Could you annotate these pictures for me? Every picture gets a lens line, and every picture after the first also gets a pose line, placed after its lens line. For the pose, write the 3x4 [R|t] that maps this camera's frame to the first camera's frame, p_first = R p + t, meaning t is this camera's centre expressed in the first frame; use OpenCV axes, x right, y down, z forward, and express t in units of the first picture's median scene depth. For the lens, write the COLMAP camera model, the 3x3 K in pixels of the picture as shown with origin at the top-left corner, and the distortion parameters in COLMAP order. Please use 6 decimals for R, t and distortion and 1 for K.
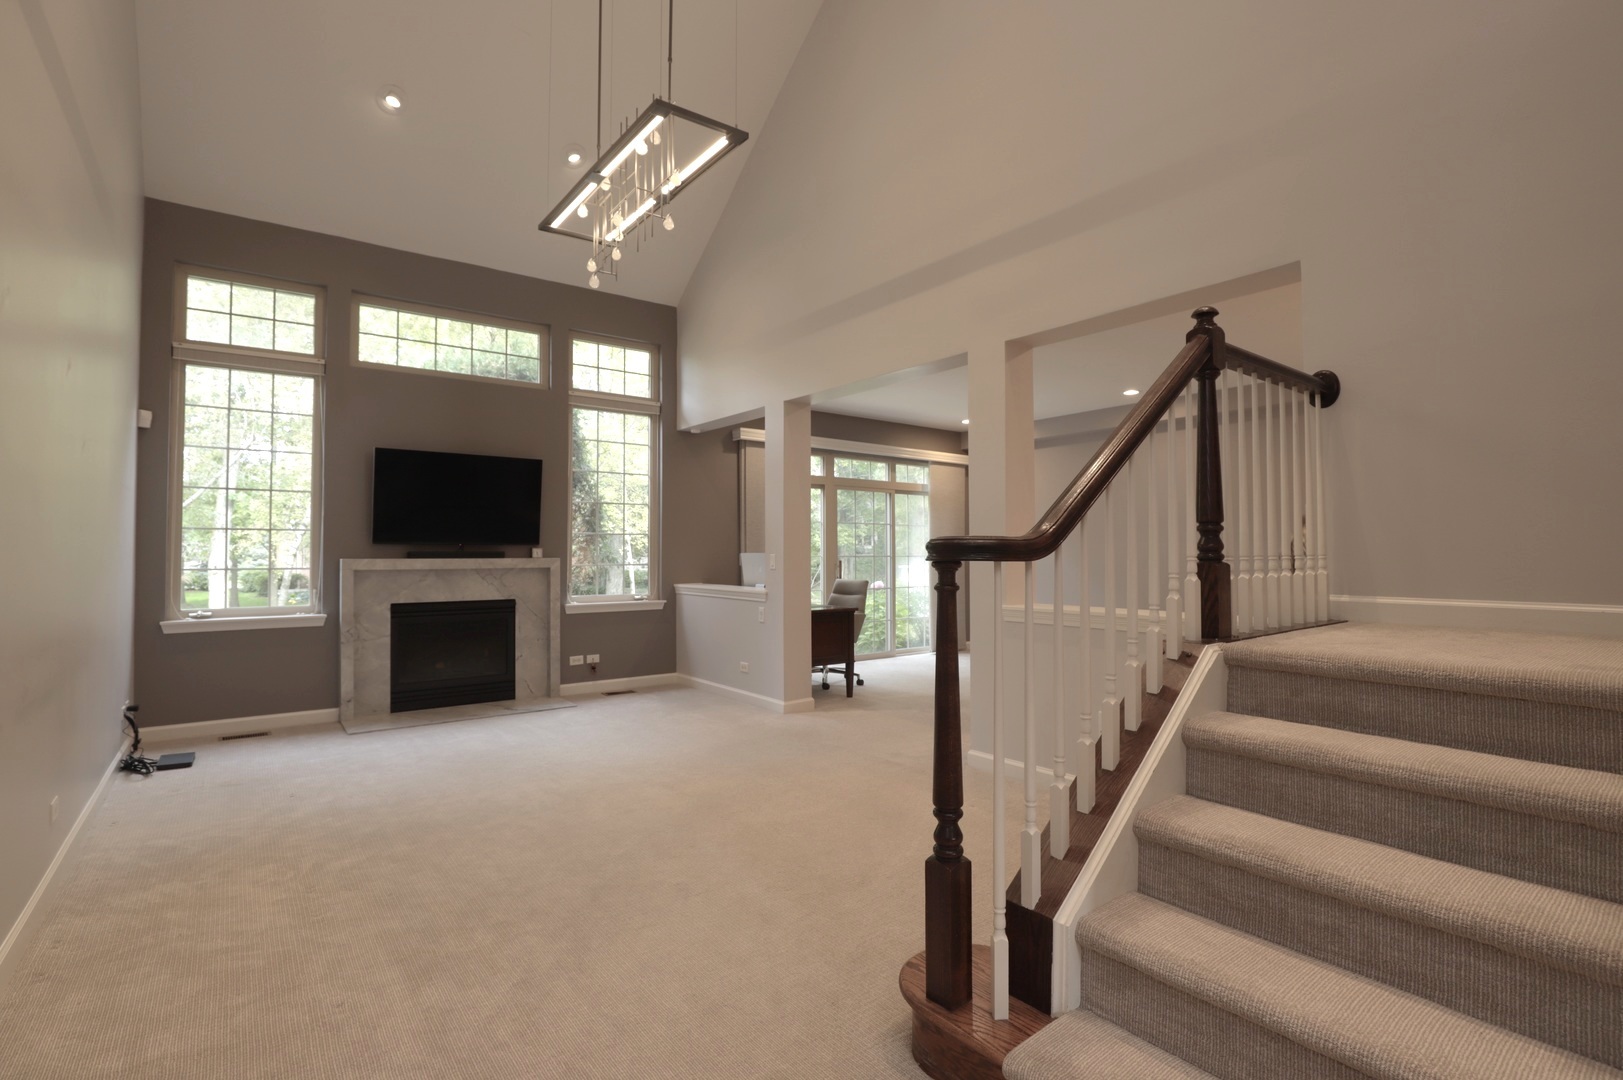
lens RADIAL K [[763.5, 0, 811.5], [0, 763.5, 540.0], [0, 0, 1]] dist [-0.035992, 0.000024]
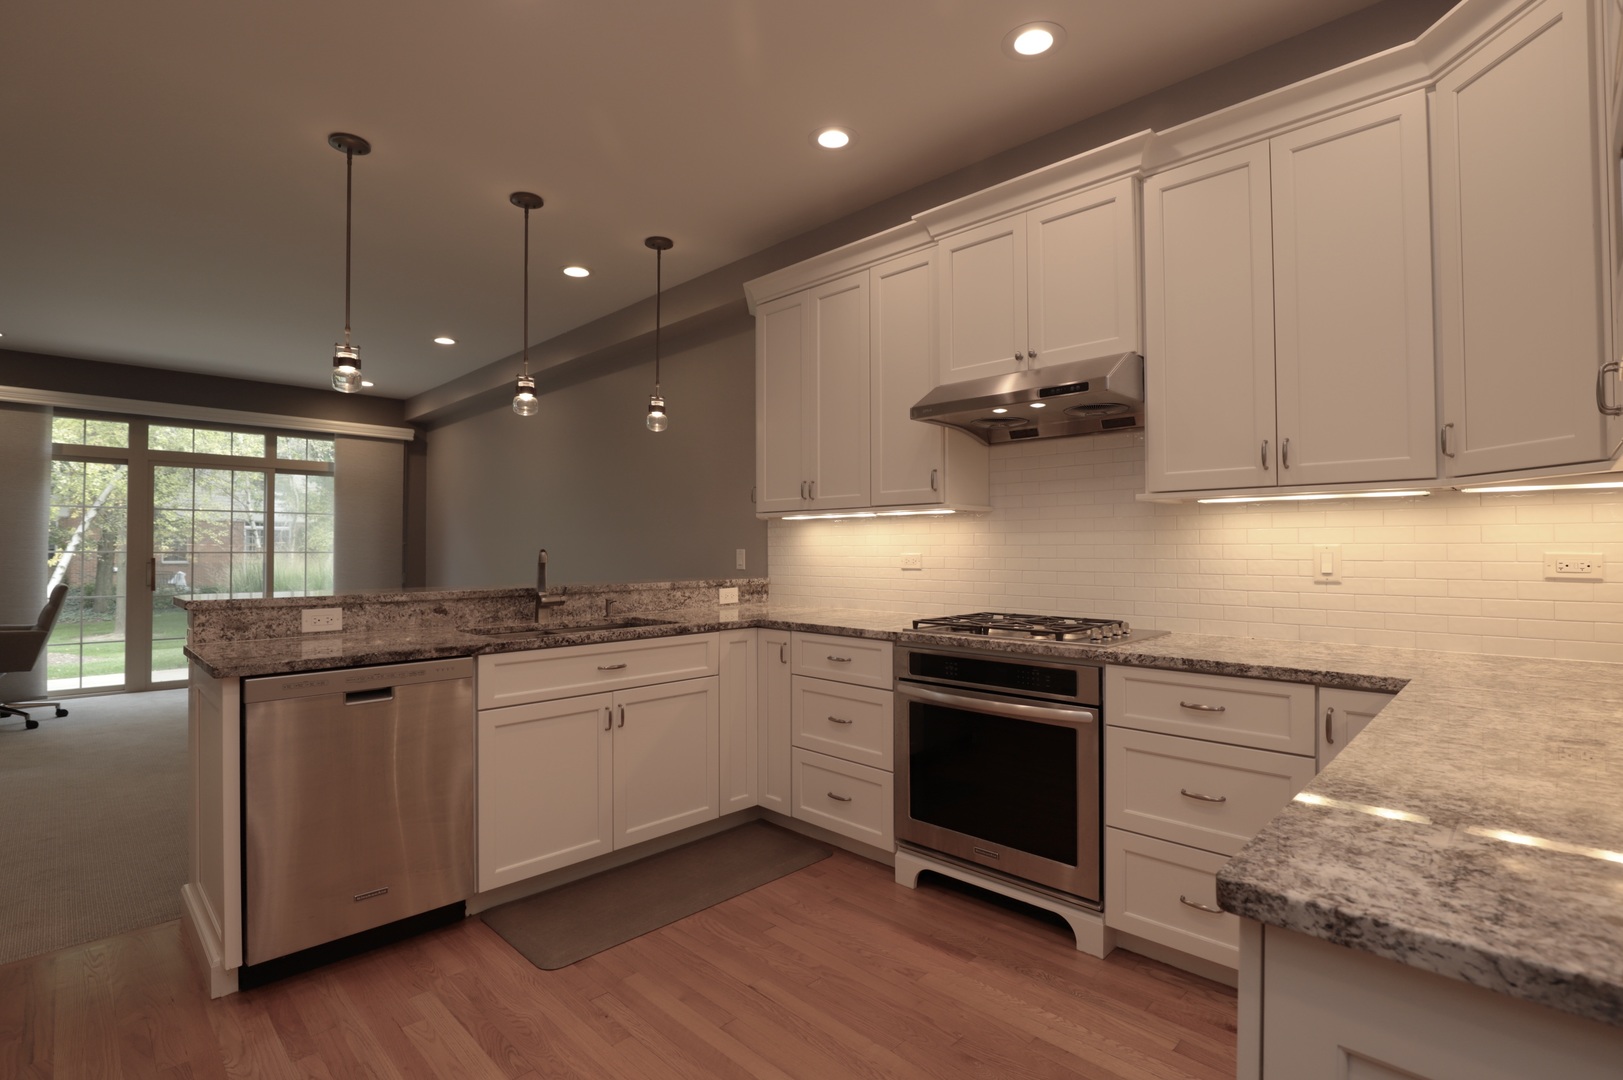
lens RADIAL K [[763.5, 0, 811.5], [0, 763.5, 540.0], [0, 0, 1]] dist [-0.035992, 0.000024]
pose [[0.989460, -0.004708, 0.144731, 0.797364], [0.004851, 0.999988, -0.000636, 0.016600], [-0.144726, 0.001331, 0.989471, 0.222663]]
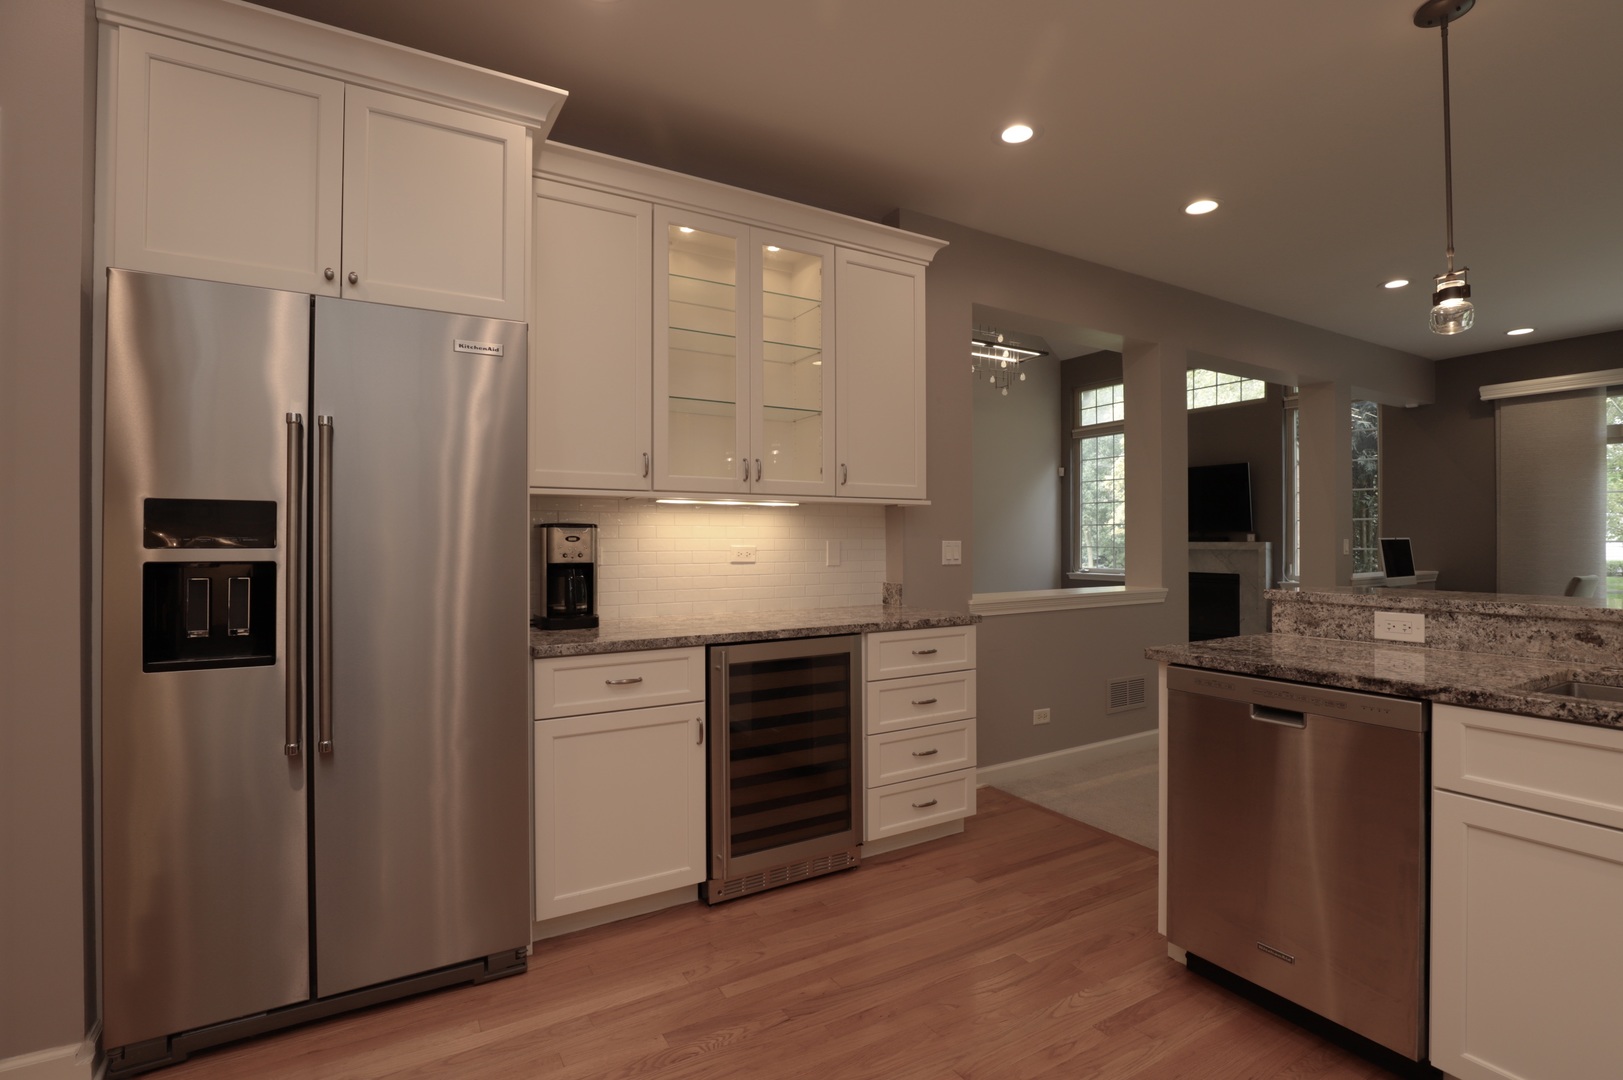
lens RADIAL K [[763.5, 0, 811.5], [0, 763.5, 540.0], [0, 0, 1]] dist [-0.035992, 0.000024]
pose [[-0.112262, -0.003769, -0.993671, 0.929965], [0.010326, 0.999934, -0.004959, 0.018914], [0.993625, -0.010817, -0.112216, 0.417008]]
